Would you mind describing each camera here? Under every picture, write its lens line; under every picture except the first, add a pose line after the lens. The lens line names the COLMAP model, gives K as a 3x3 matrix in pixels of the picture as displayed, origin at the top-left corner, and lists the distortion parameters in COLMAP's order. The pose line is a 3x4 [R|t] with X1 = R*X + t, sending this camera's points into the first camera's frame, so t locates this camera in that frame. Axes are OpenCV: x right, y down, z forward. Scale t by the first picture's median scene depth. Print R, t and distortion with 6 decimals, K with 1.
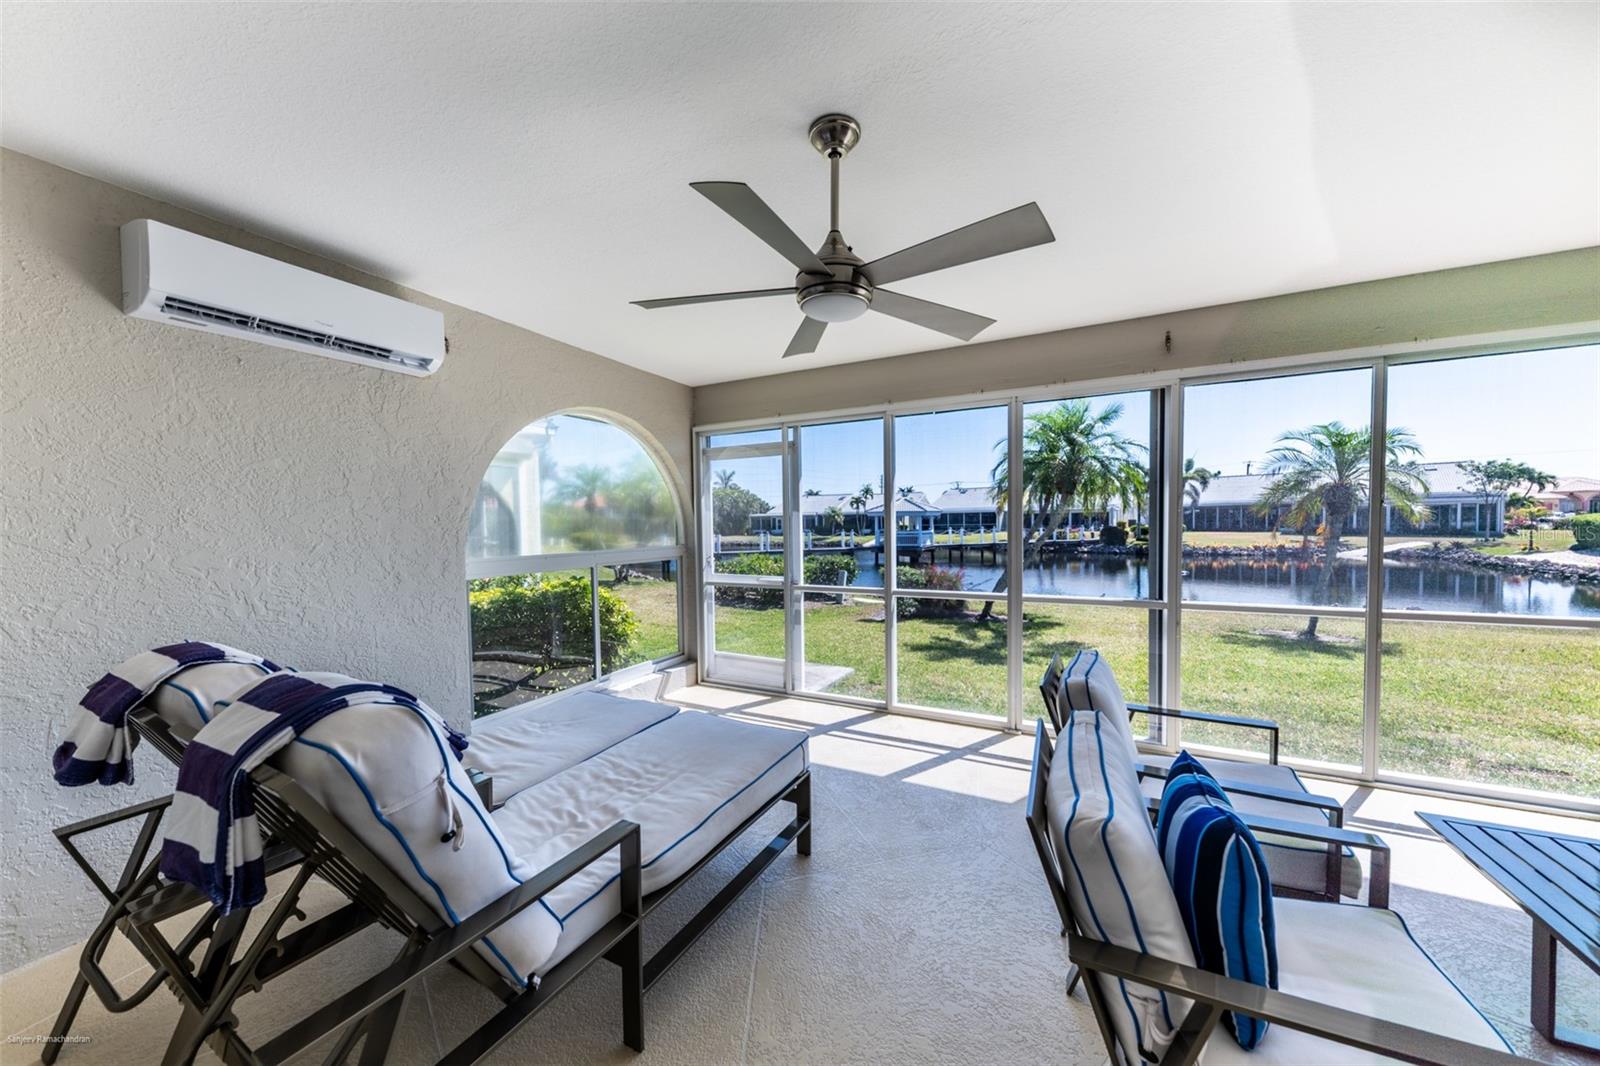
lens RADIAL K [[552.4, 0, 800.7], [0, 552.4, 546.0], [0, 0, 1]] dist [-0.001130, -0.000179]
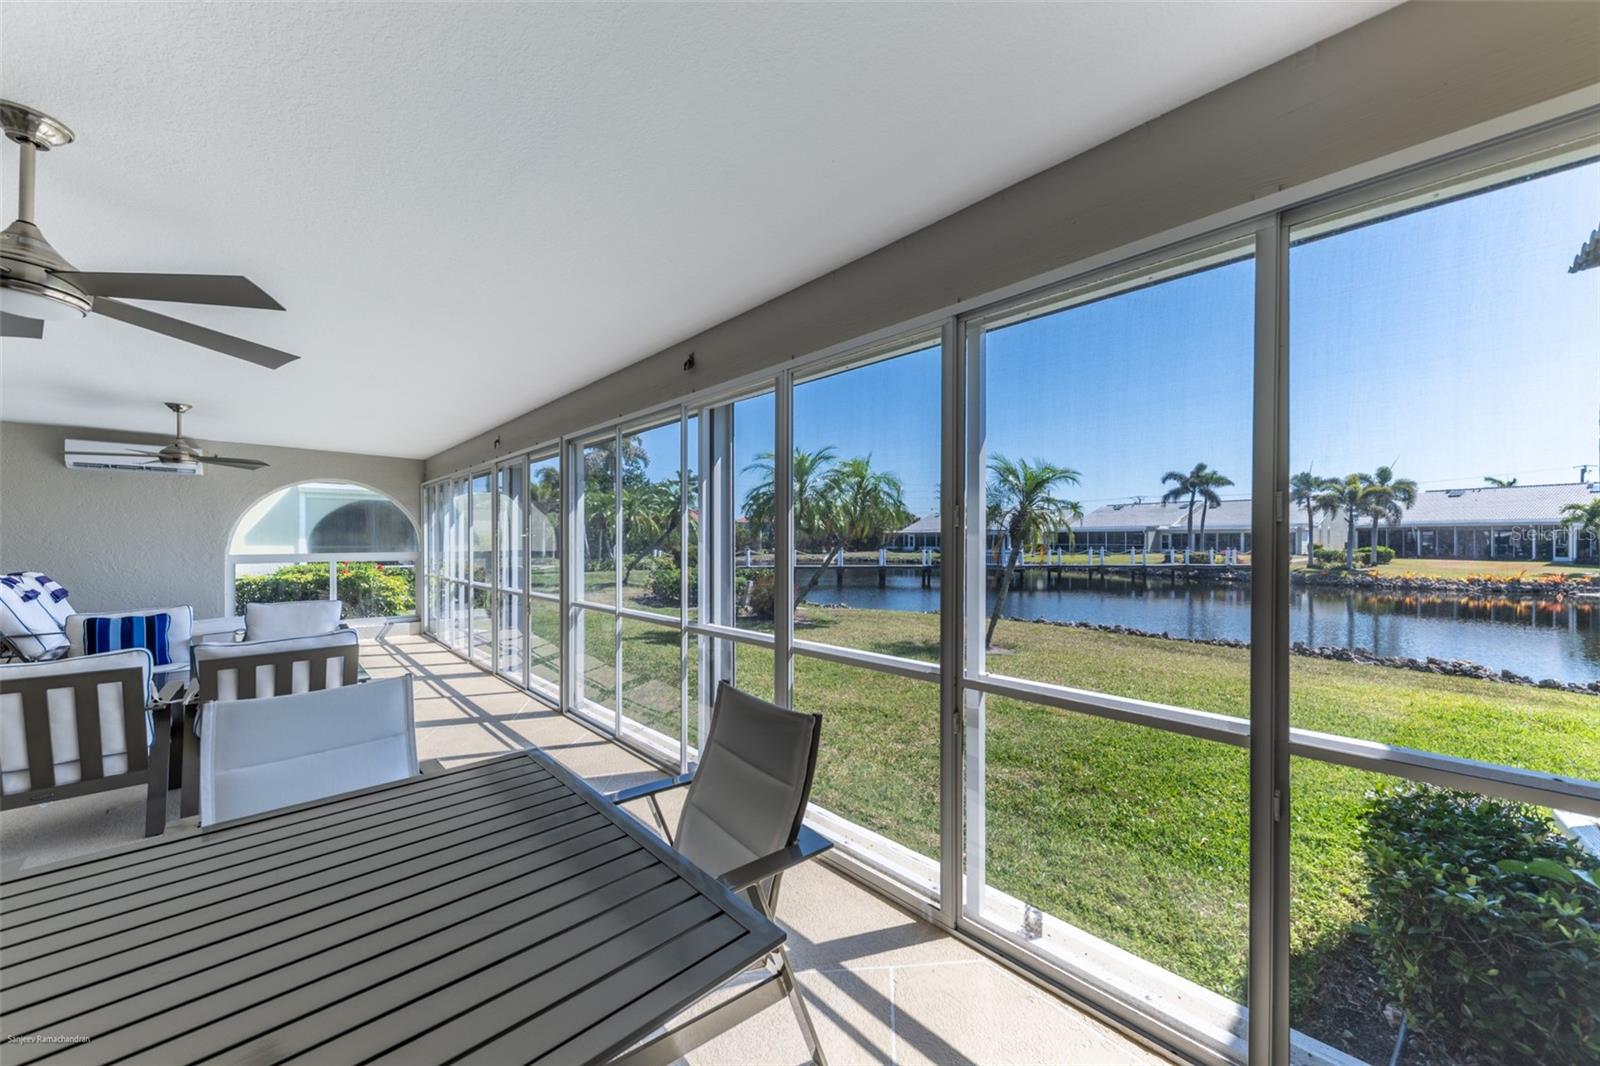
lens RADIAL K [[549.9, 0, 806.9], [0, 549.9, 536.9], [0, 0, 1]] dist [0.005890, -0.000189]
pose [[0.950010, 0.013034, -0.311948, 0.180861], [-0.027325, 0.998765, -0.041485, -0.000947], [0.311022, 0.047935, 0.949193, -0.038095]]
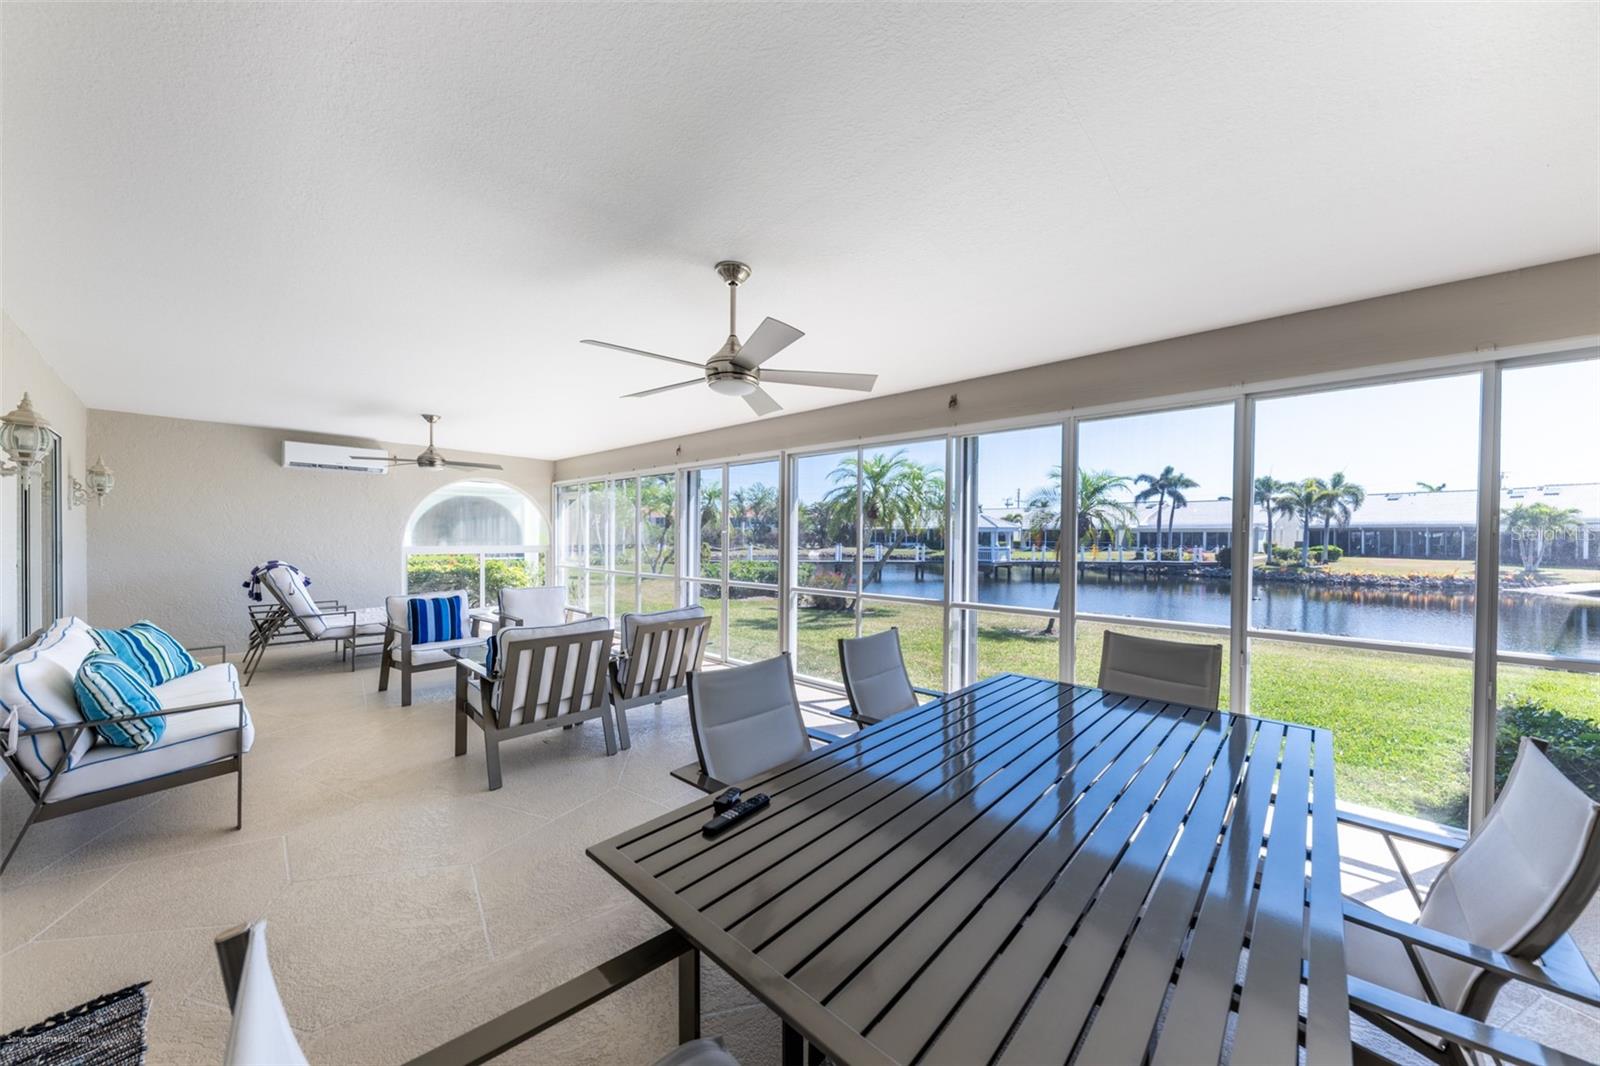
lens RADIAL K [[549.9, 0, 806.9], [0, 549.9, 536.9], [0, 0, 1]] dist [0.005890, -0.000189]
pose [[0.965880, 0.022907, -0.257976, 0.142341], [-0.032964, 0.998853, -0.034727, 0.000877], [0.256884, 0.042046, 0.965527, -0.073275]]
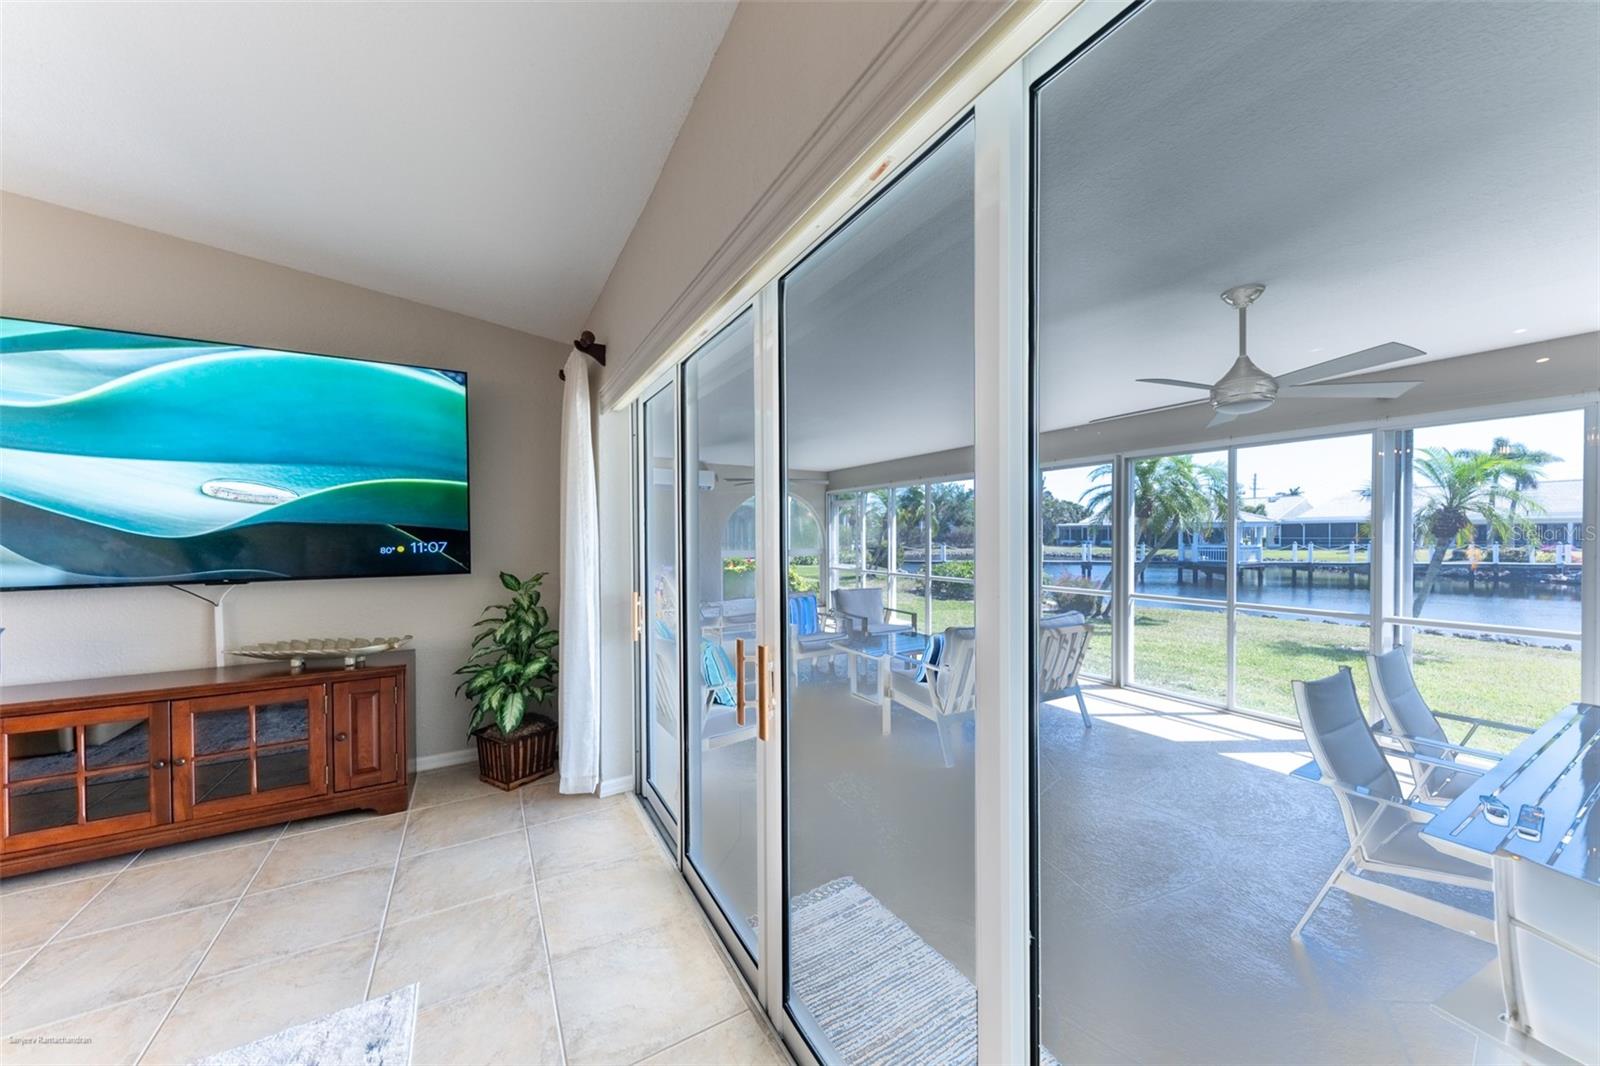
lens RADIAL K [[554.5, 0, 800.0], [0, 554.5, 533.0], [0, 0, 1]] dist [-0.001831, -0.000275]
pose [[0.840282, 0.011100, -0.542035, 0.108283], [-0.031799, 0.999078, -0.028836, 0.000348], [0.541216, 0.041466, 0.839861, -0.099904]]
